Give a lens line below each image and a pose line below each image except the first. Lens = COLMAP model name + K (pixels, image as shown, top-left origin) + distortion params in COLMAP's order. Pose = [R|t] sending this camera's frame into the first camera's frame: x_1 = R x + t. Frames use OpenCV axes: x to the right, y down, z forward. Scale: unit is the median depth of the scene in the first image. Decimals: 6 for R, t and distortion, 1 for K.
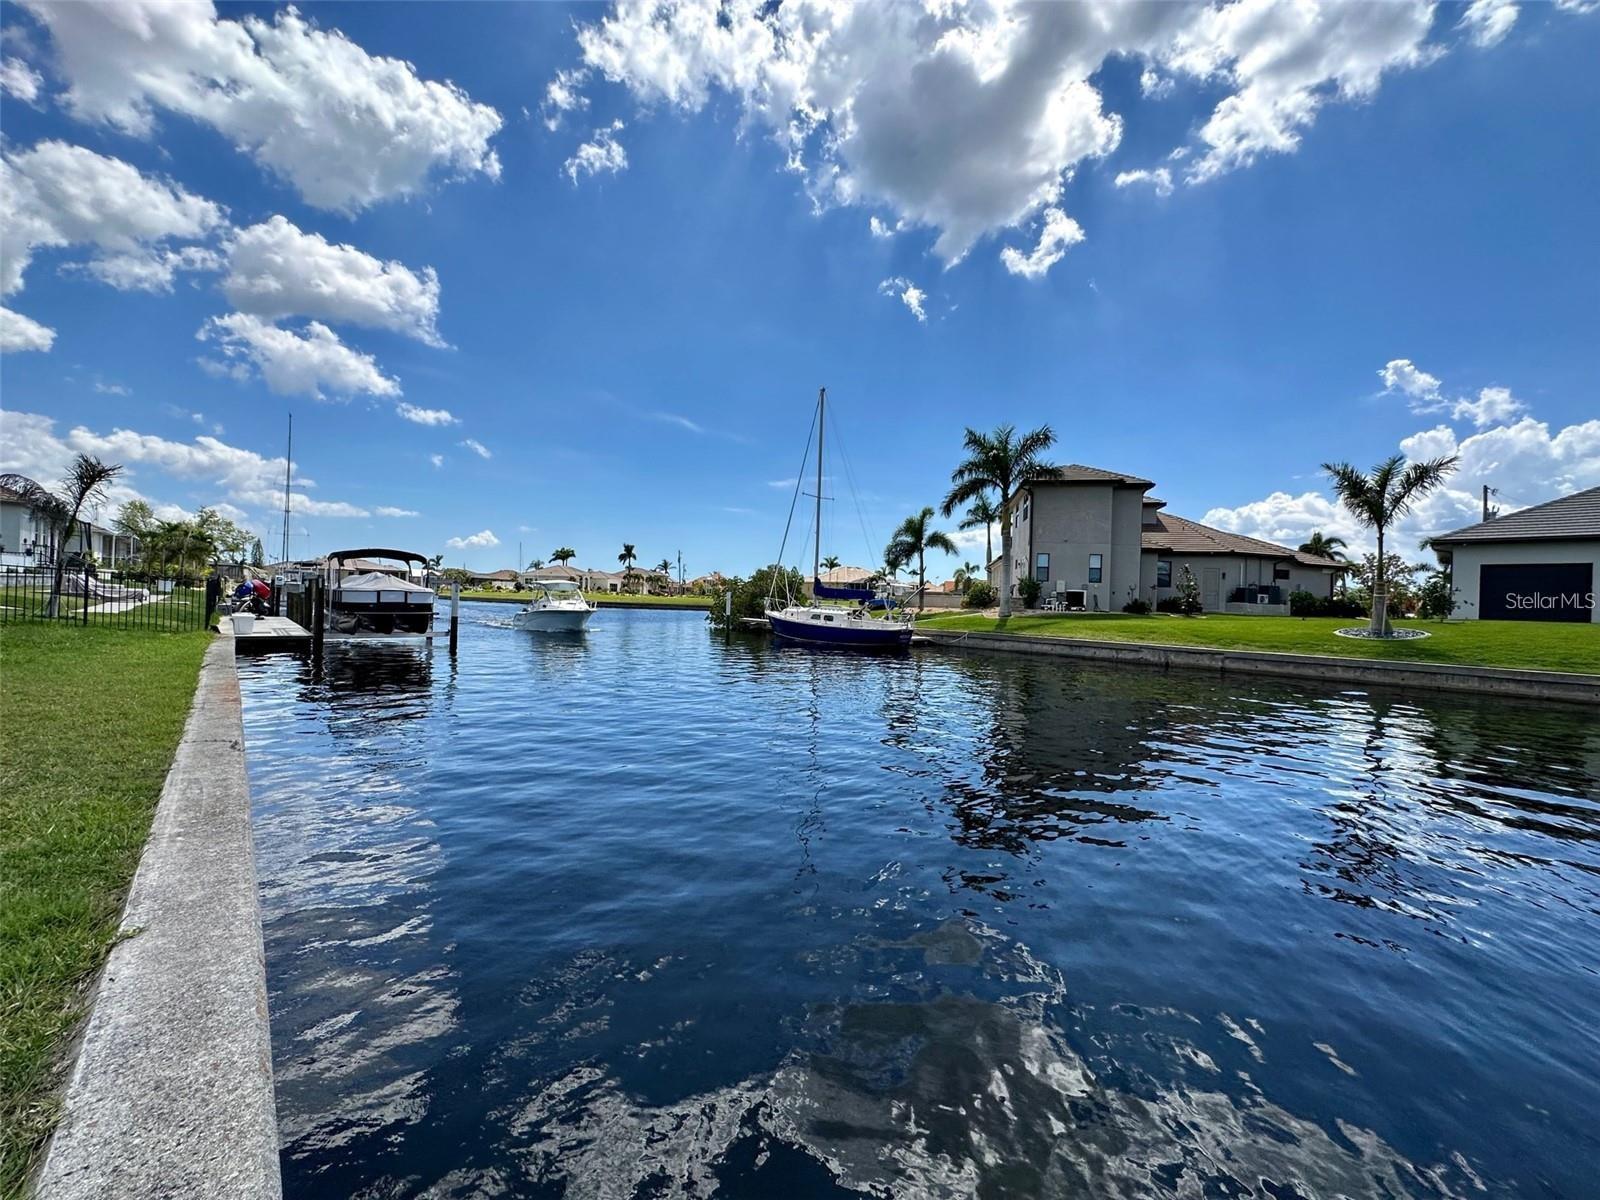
lens RADIAL K [[642.4, 0, 800.0], [0, 642.4, 600.0], [0, 0, 1]] dist [0.001073, 0.000719]
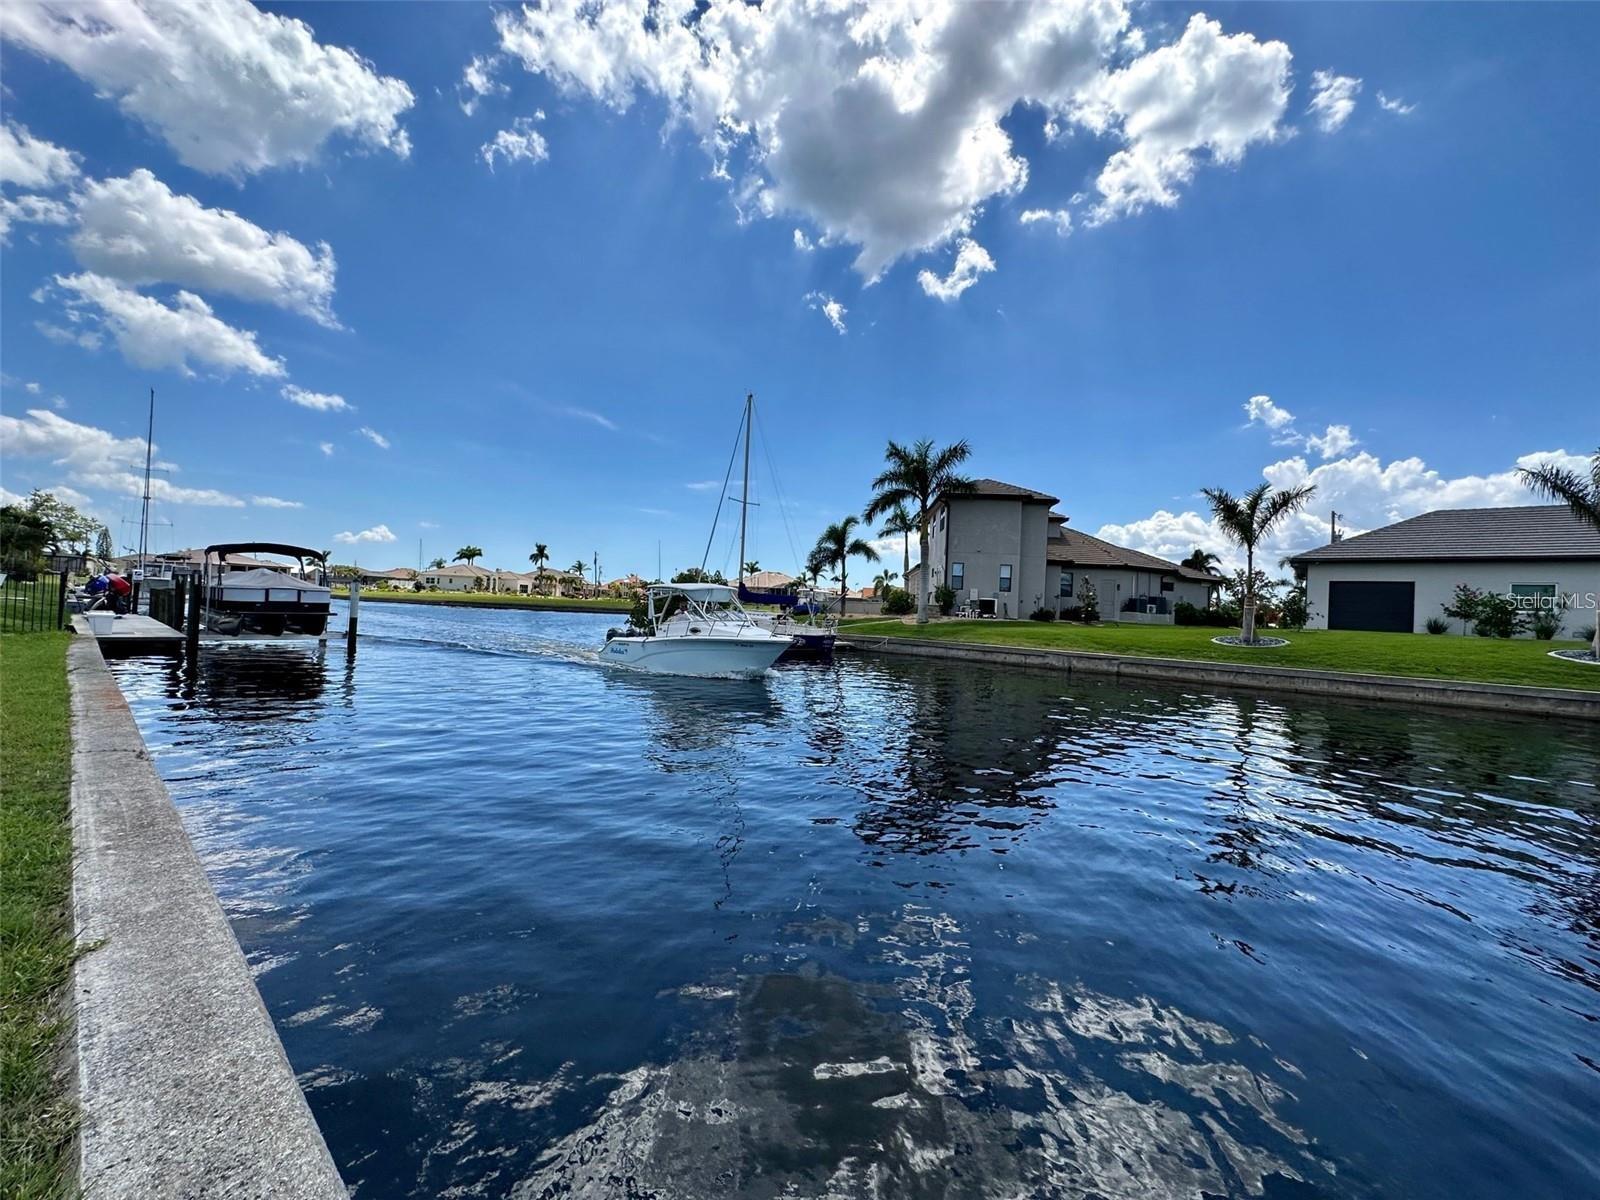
lens RADIAL K [[643.0, 0, 800.0], [0, 643.0, 588.8], [0, 0, 1]] dist [-0.001326, 0.002770]
pose [[0.991991, 0.015837, 0.125308, -0.007814], [-0.012723, 0.999591, -0.025609, -0.000257], [-0.125662, 0.023810, 0.991787, -0.006502]]
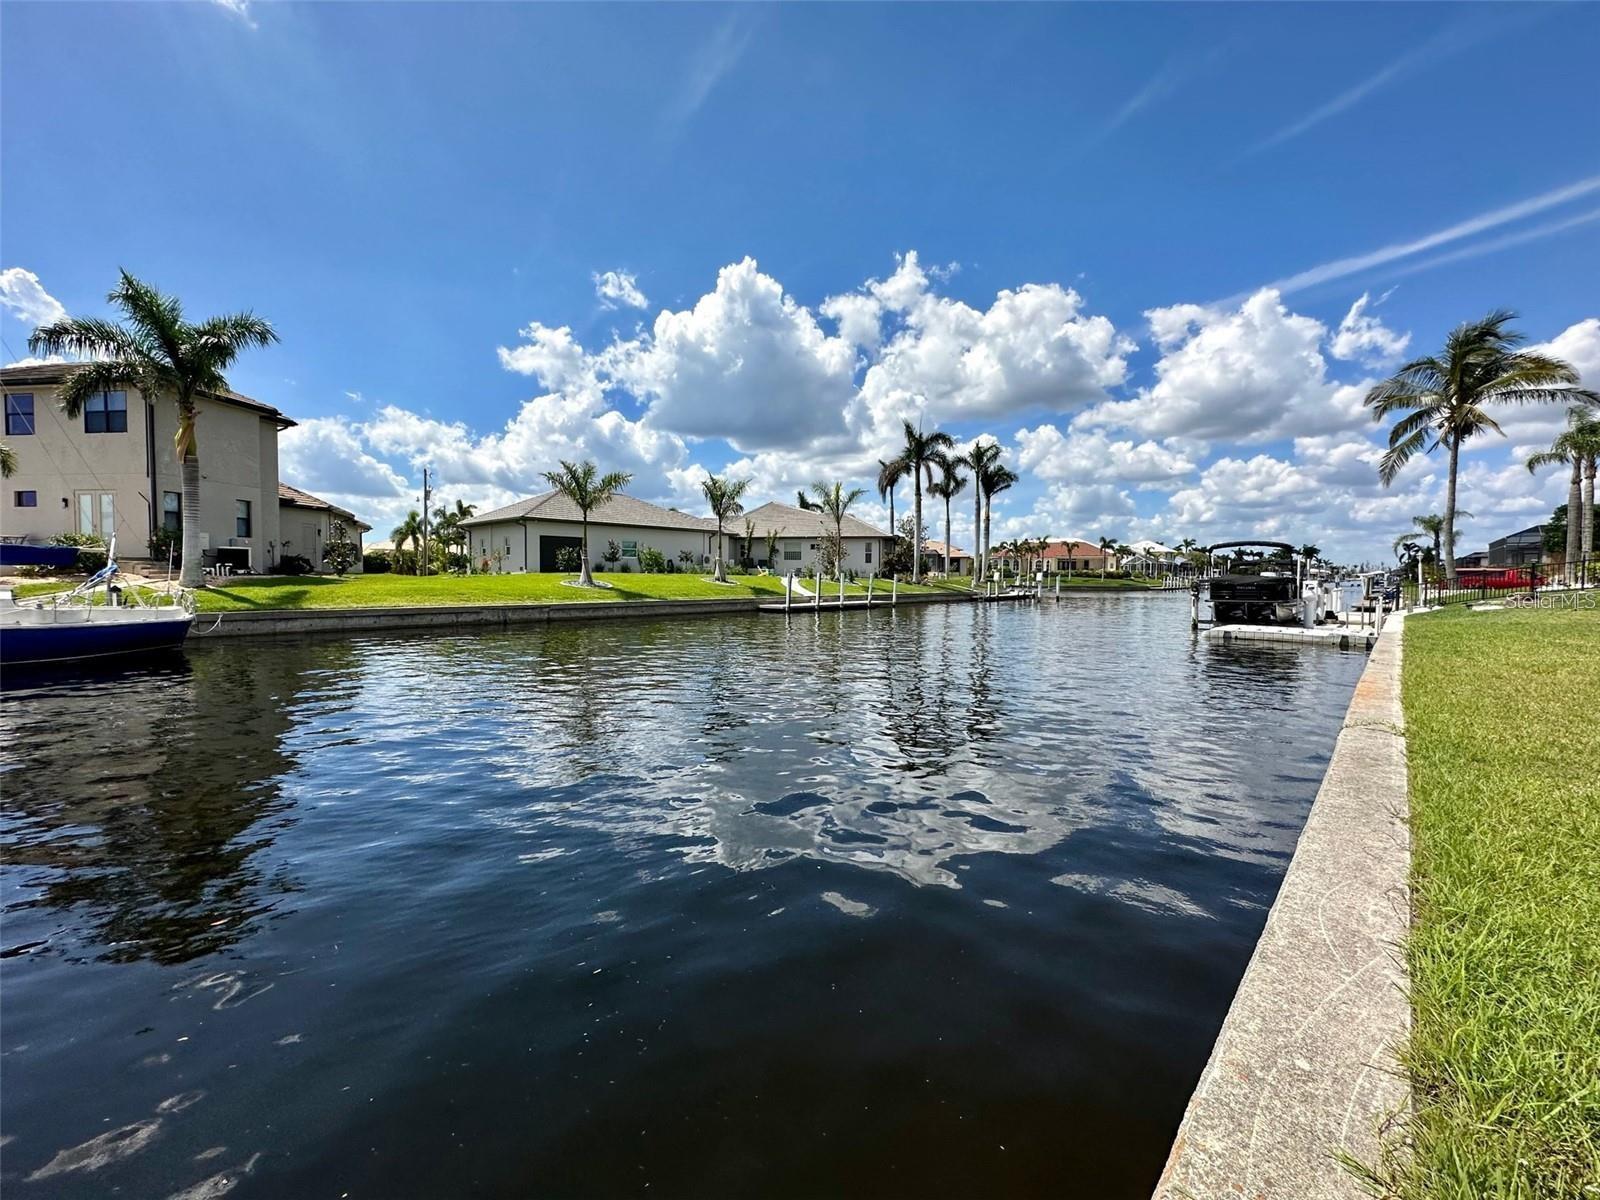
lens RADIAL K [[643.0, 0, 800.0], [0, 643.0, 588.8], [0, 0, 1]] dist [-0.001326, 0.002770]
pose [[-0.078393, -0.052175, 0.995556, -0.353518], [-0.004330, 0.998638, 0.051995, -0.008615], [-0.996913, -0.000234, -0.078512, 0.391223]]
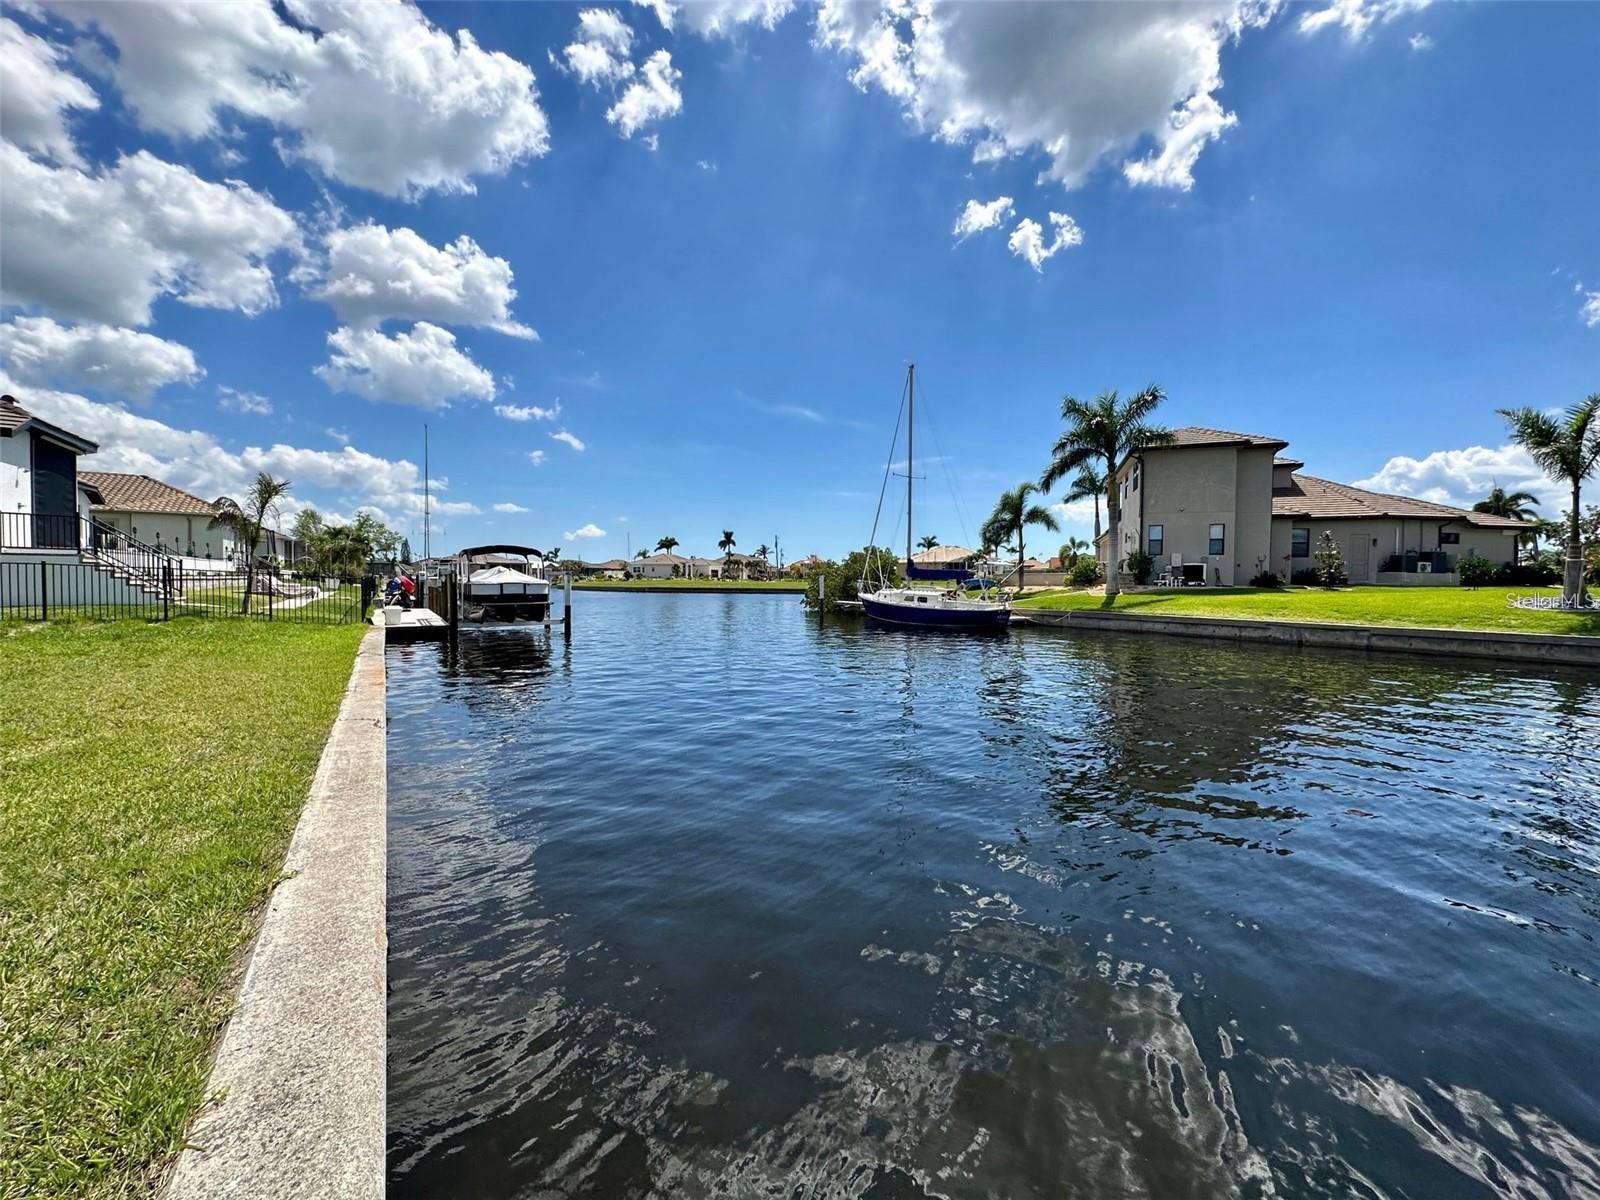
lens RADIAL K [[642.4, 0, 800.0], [0, 642.4, 600.0], [0, 0, 1]] dist [0.001073, 0.000719]
pose [[0.988022, -0.020805, -0.152902, 0.008242], [0.025055, 0.999350, 0.025917, -0.001063], [0.152263, -0.029437, 0.987901, -0.003514]]
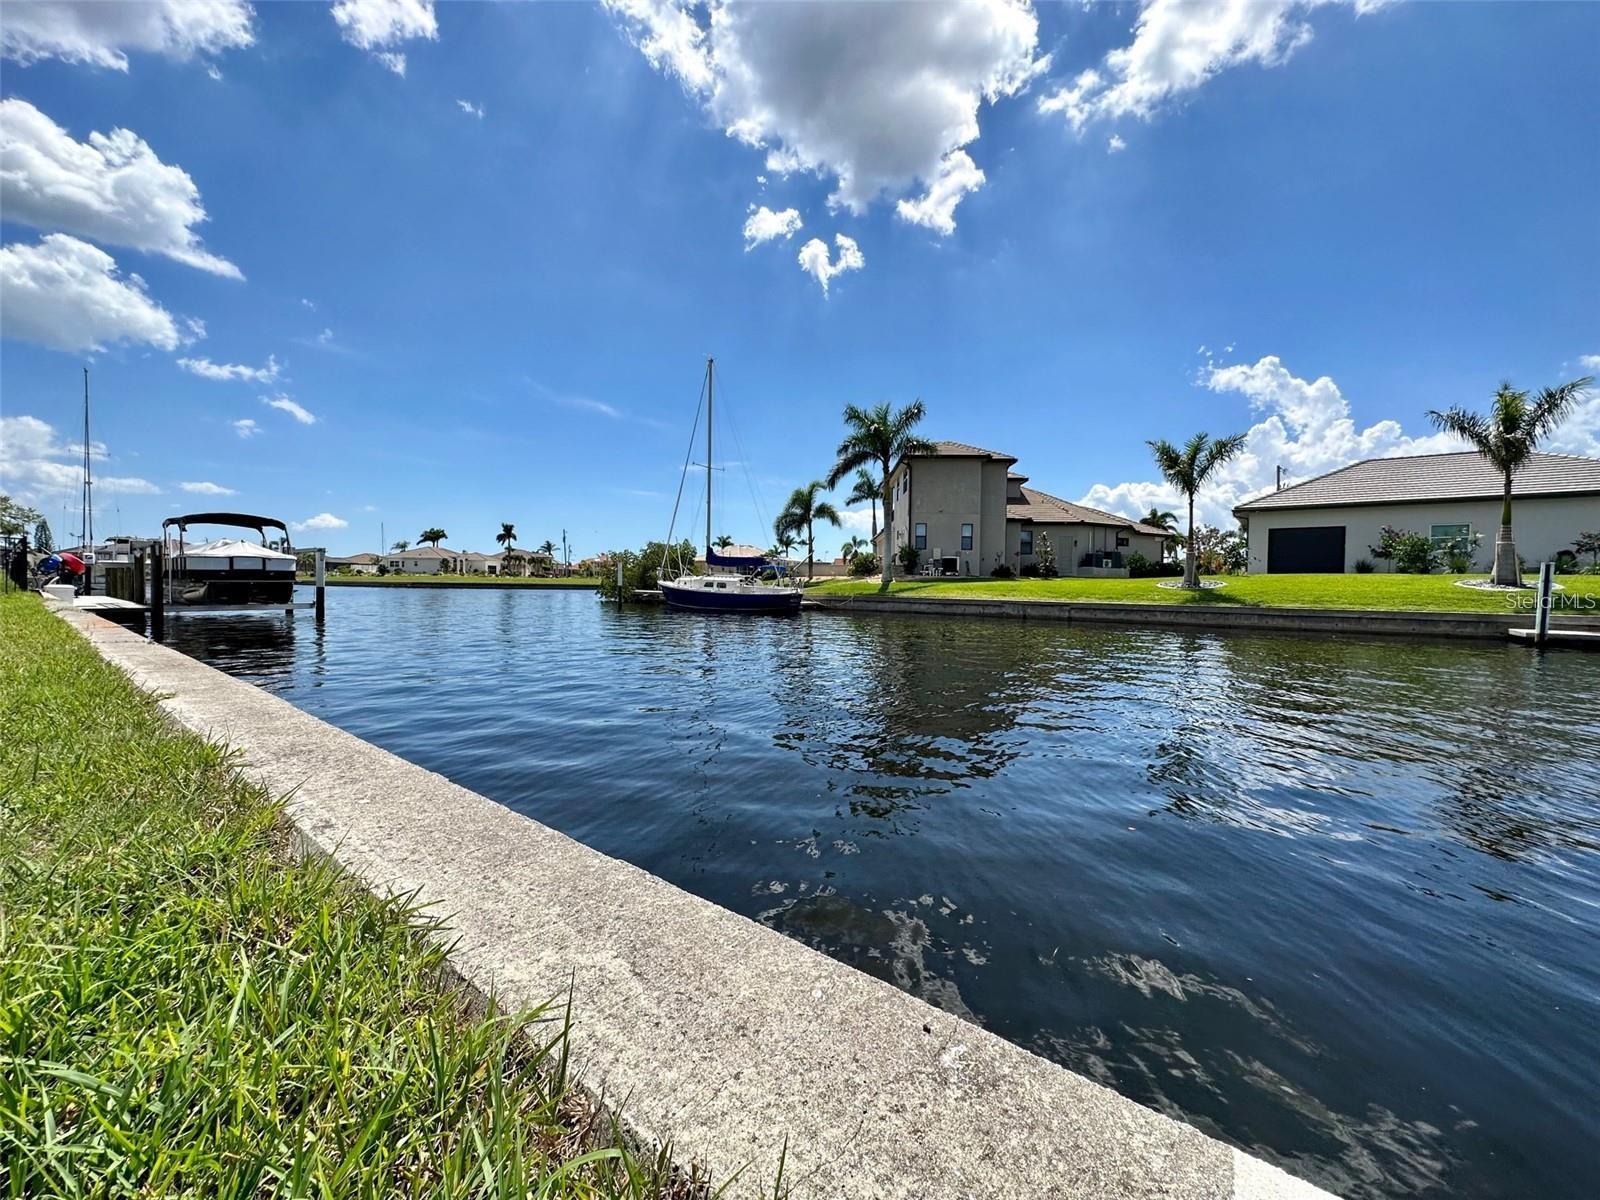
lens RADIAL K [[642.4, 0, 800.0], [0, 642.4, 600.0], [0, 0, 1]] dist [0.001073, 0.000719]
pose [[0.986099, -0.022535, 0.164623, -0.001063], [0.017938, 0.999408, 0.029357, 0.020333], [-0.165187, -0.025996, 0.985920, -0.029152]]
